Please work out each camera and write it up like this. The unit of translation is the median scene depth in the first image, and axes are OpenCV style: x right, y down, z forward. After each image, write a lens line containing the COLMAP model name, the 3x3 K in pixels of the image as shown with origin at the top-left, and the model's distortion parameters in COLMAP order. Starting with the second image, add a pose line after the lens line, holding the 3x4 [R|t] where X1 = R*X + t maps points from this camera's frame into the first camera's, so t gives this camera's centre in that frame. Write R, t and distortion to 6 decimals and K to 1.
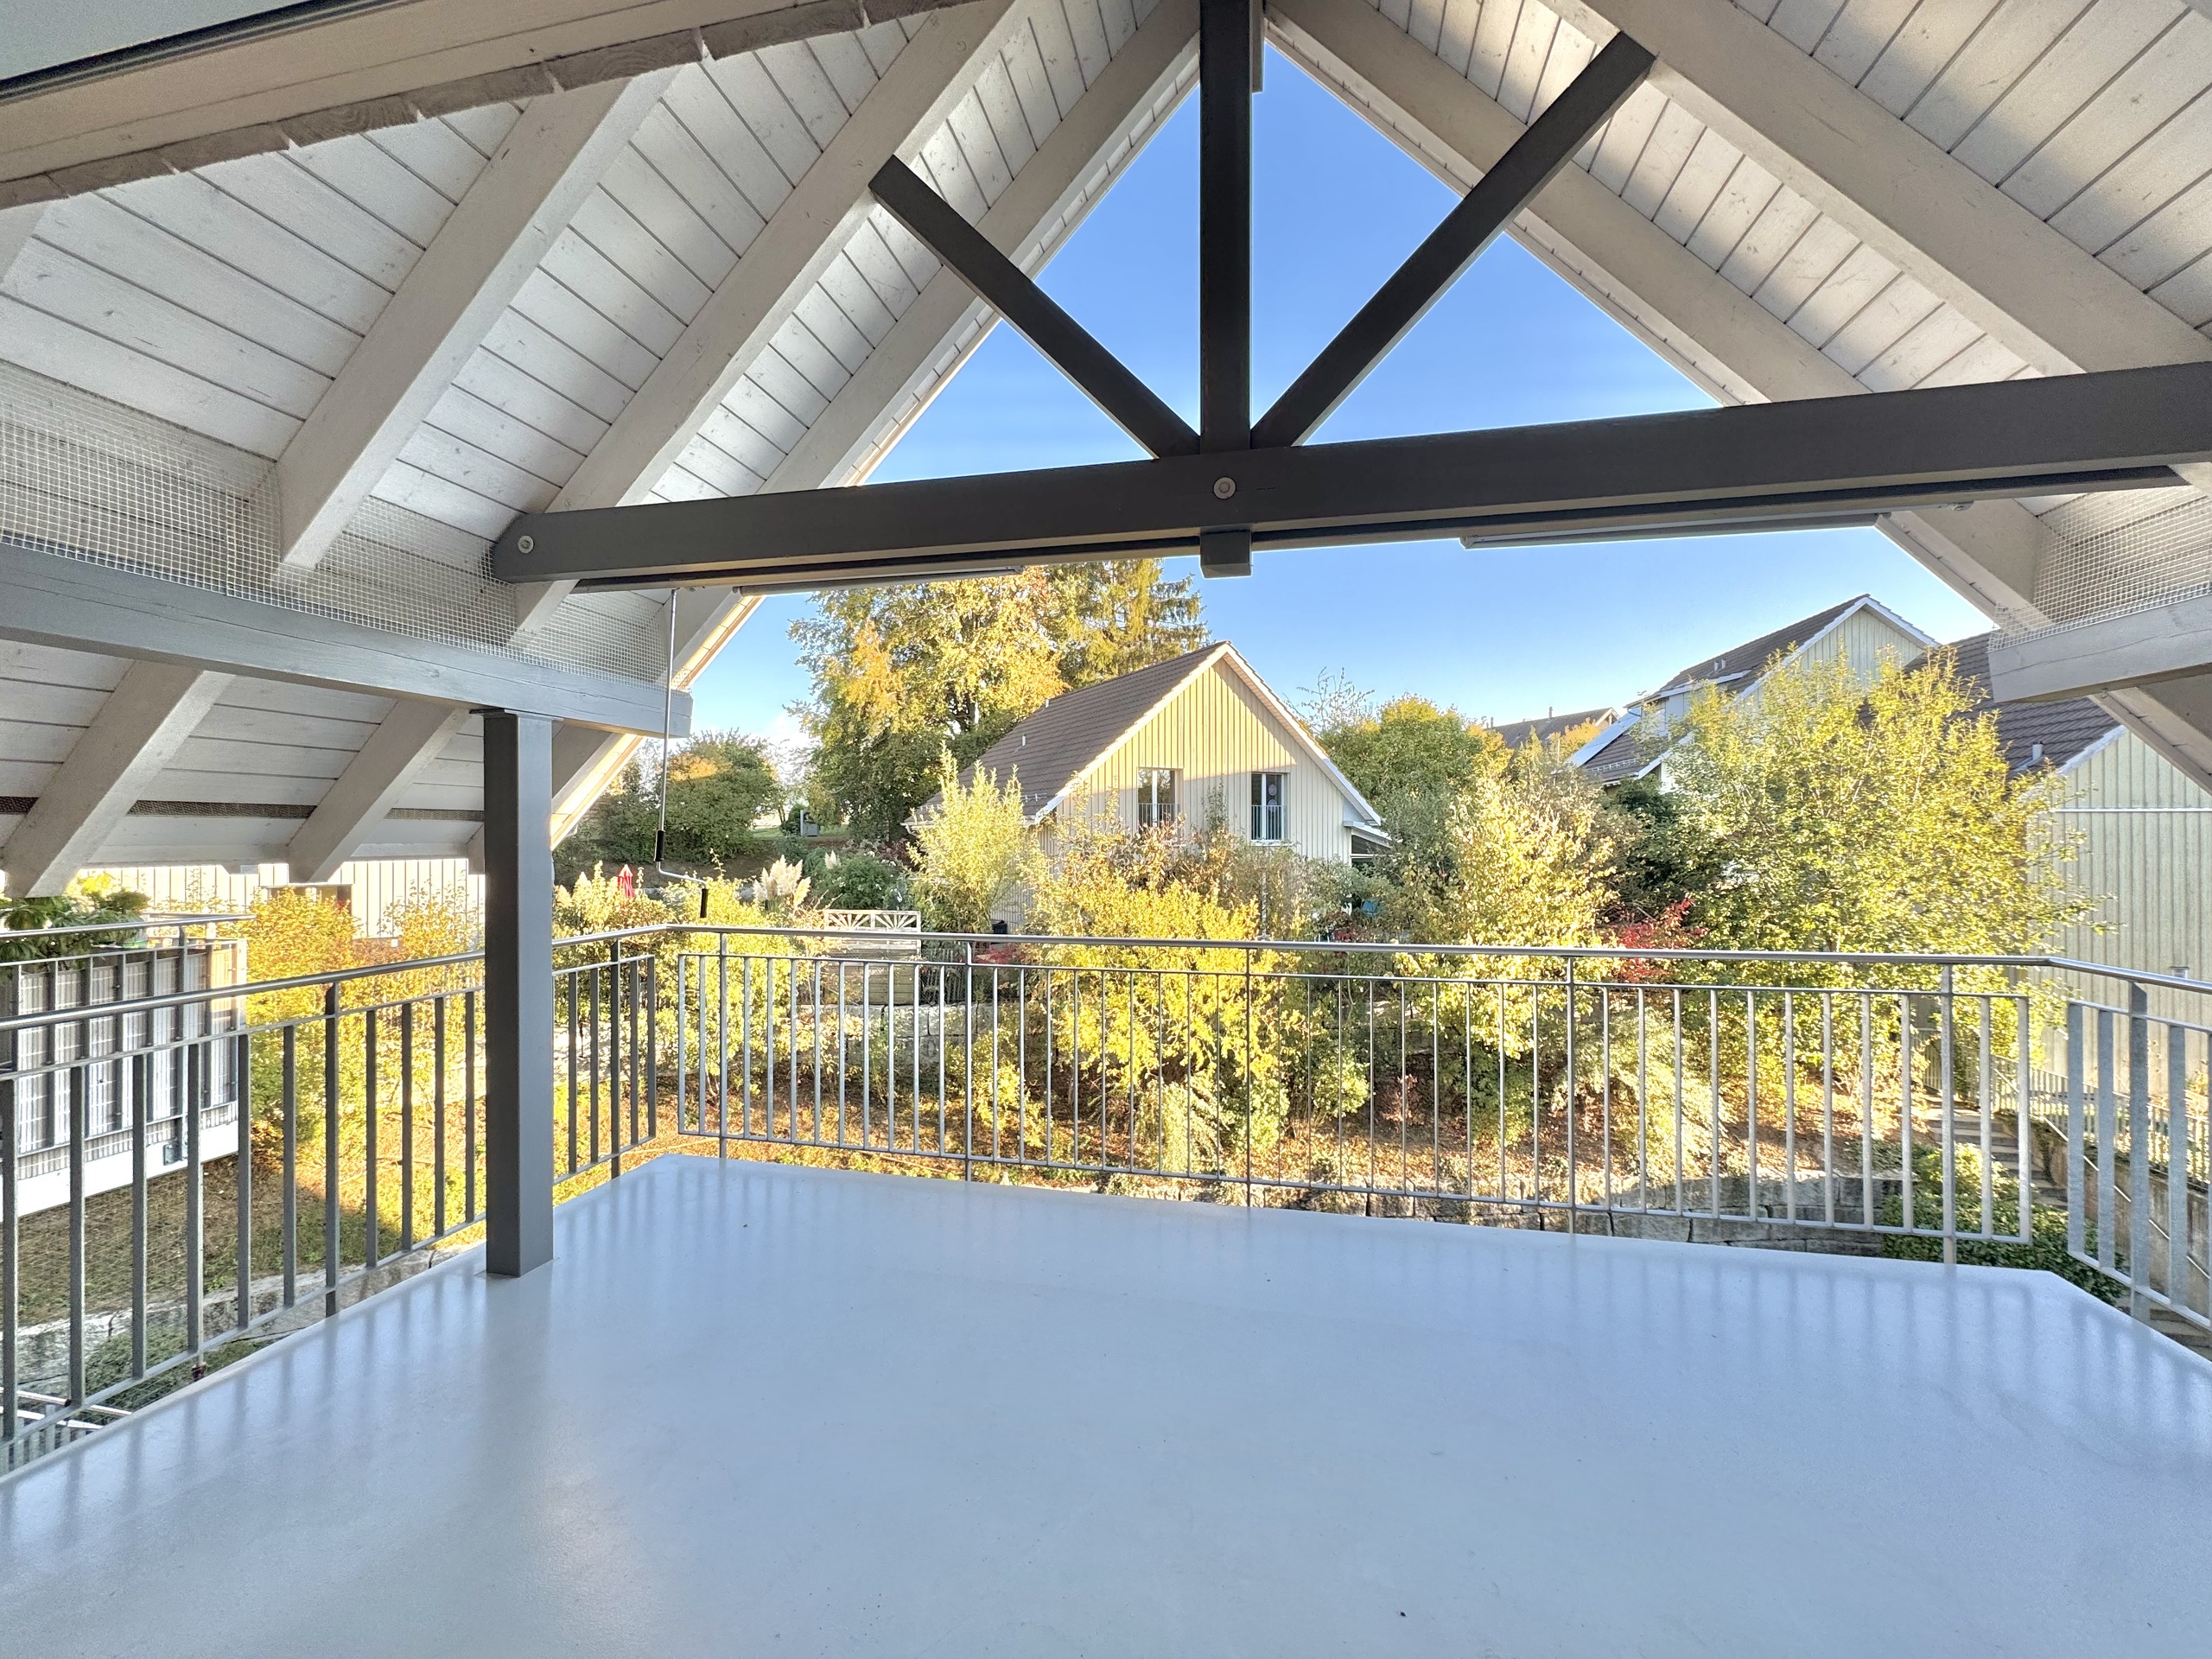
lens RADIAL K [[881.1, 0, 1106.0], [0, 881.1, 829.5], [0, 0, 1]] dist [0.000038, -0.000001]
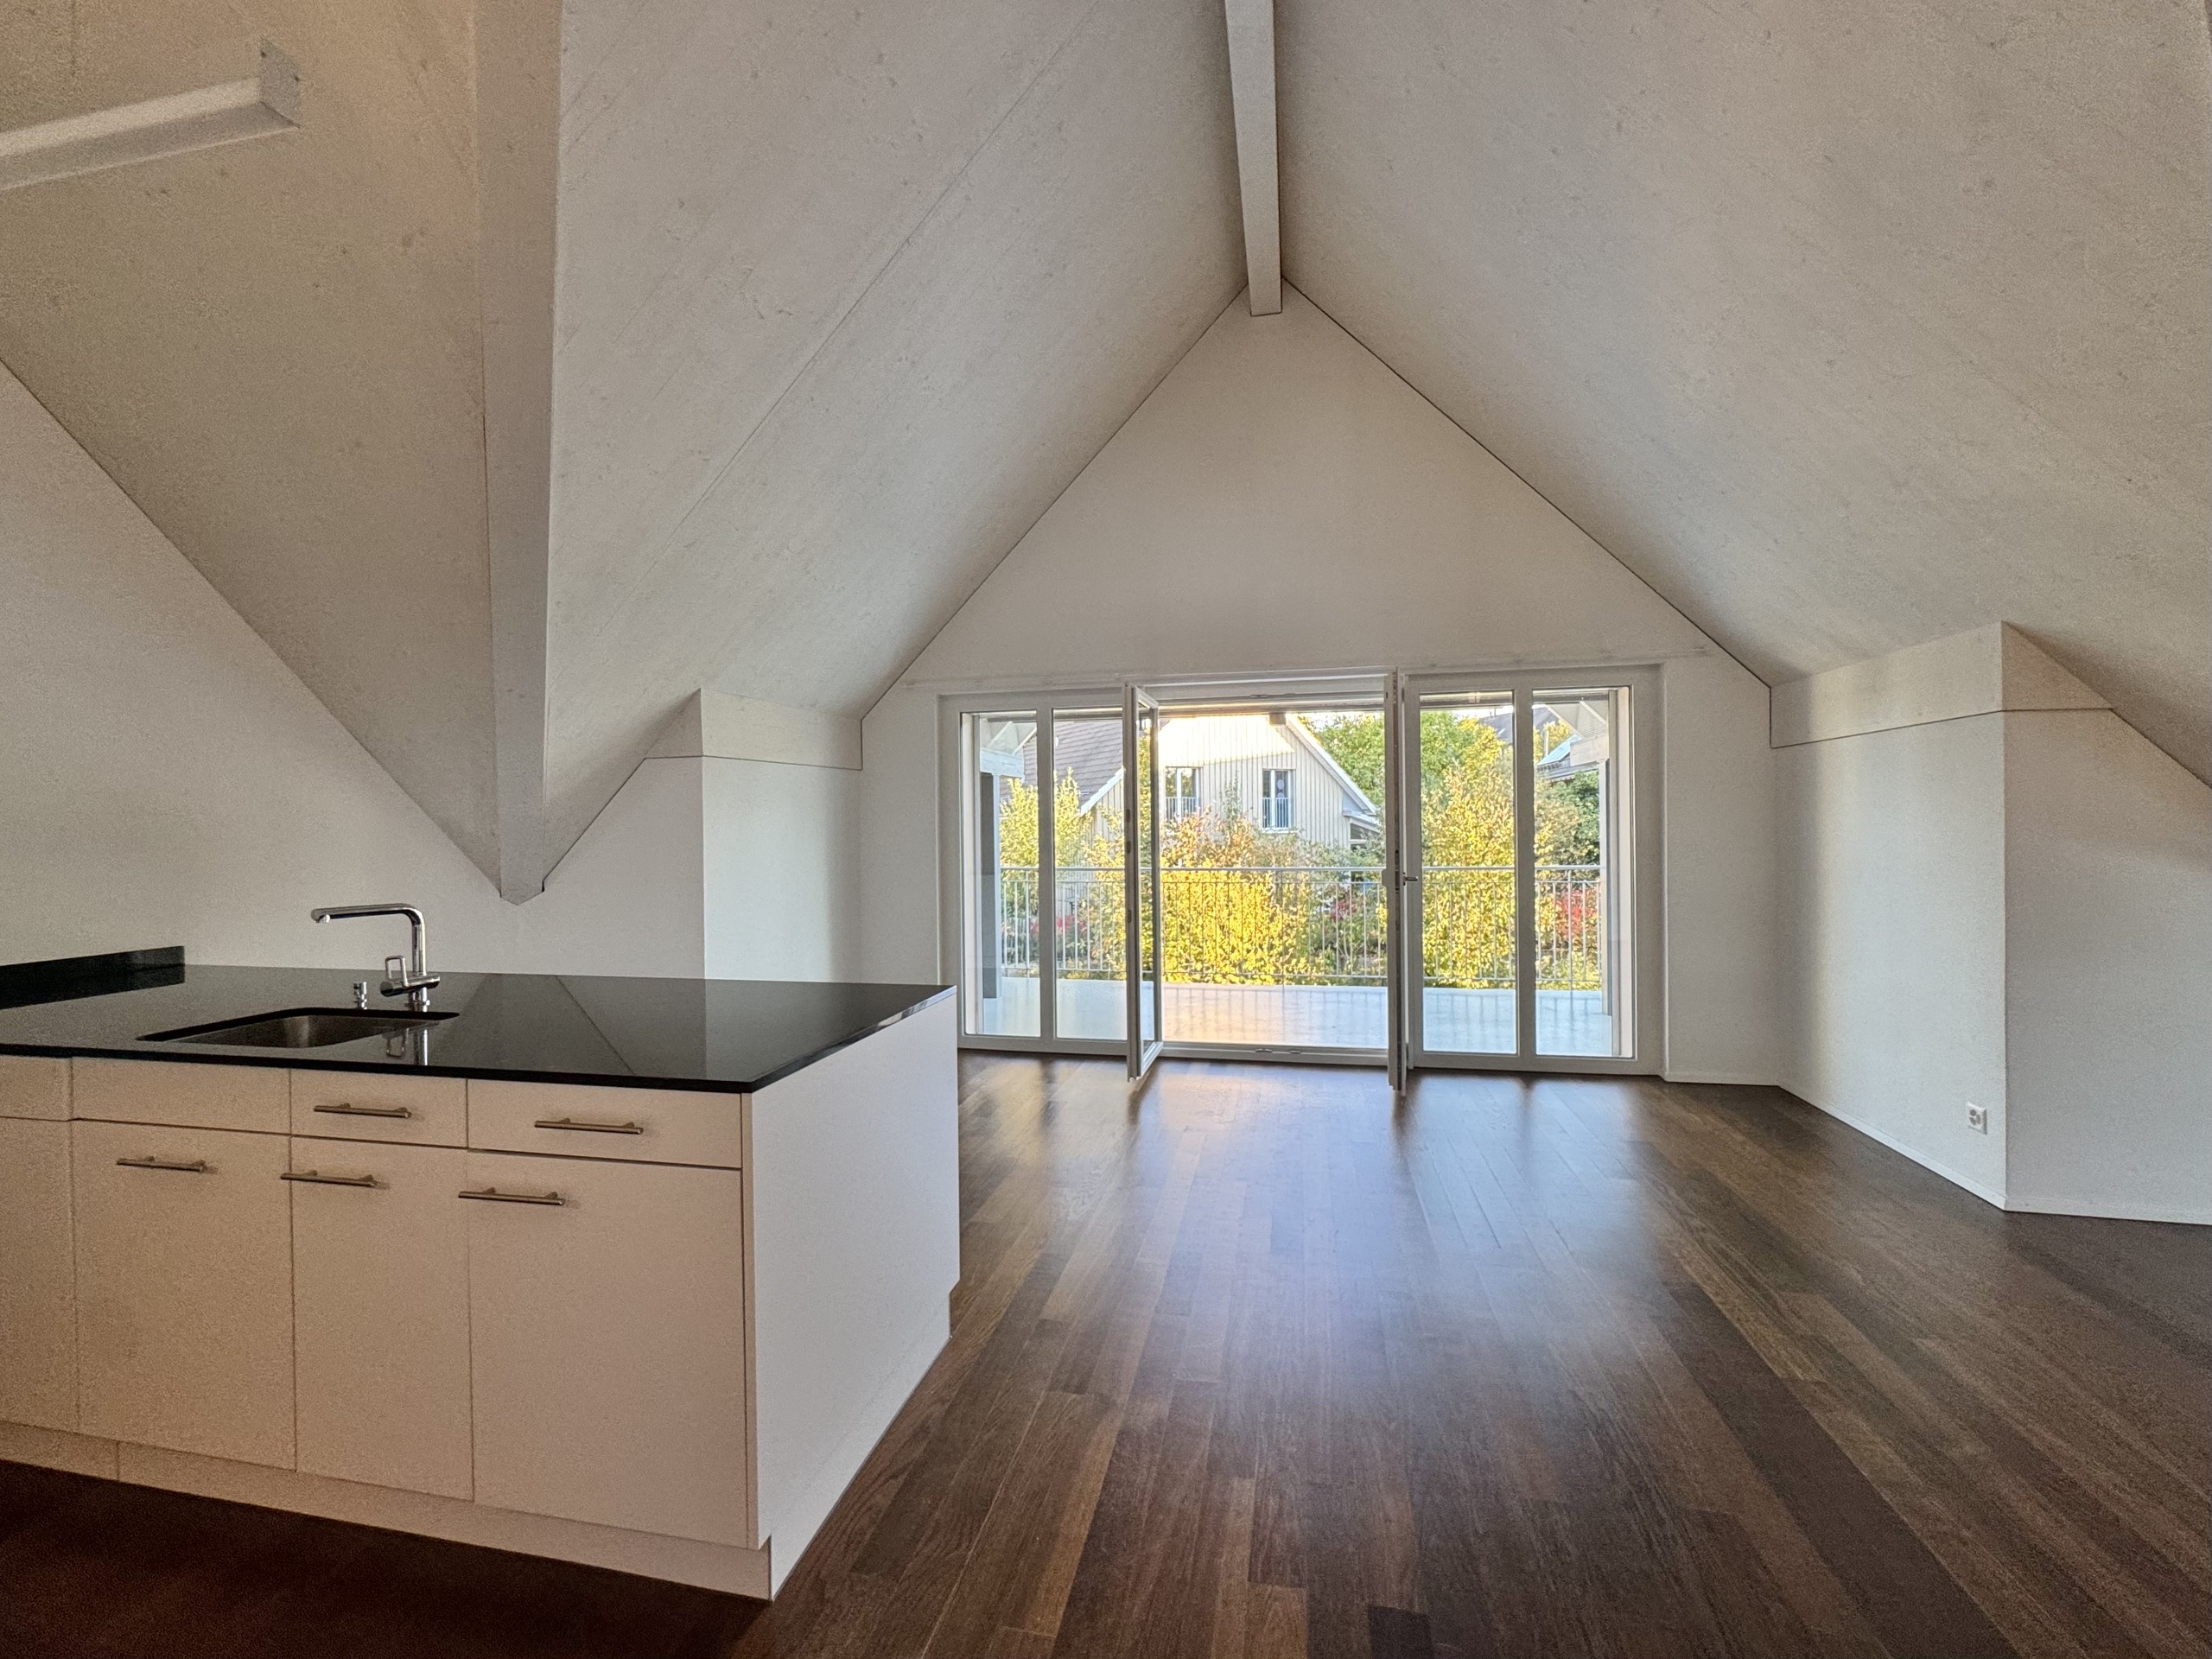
lens RADIAL K [[902.3, 0, 1106.0], [0, 902.3, 829.5], [0, 0, 1]] dist [-0.000141, -0.000003]
pose [[0.999952, -0.009779, -0.000354, -0.042950], [0.009782, 0.999901, 0.010081, 0.000011], [0.000255, -0.010084, 0.999949, -0.195917]]
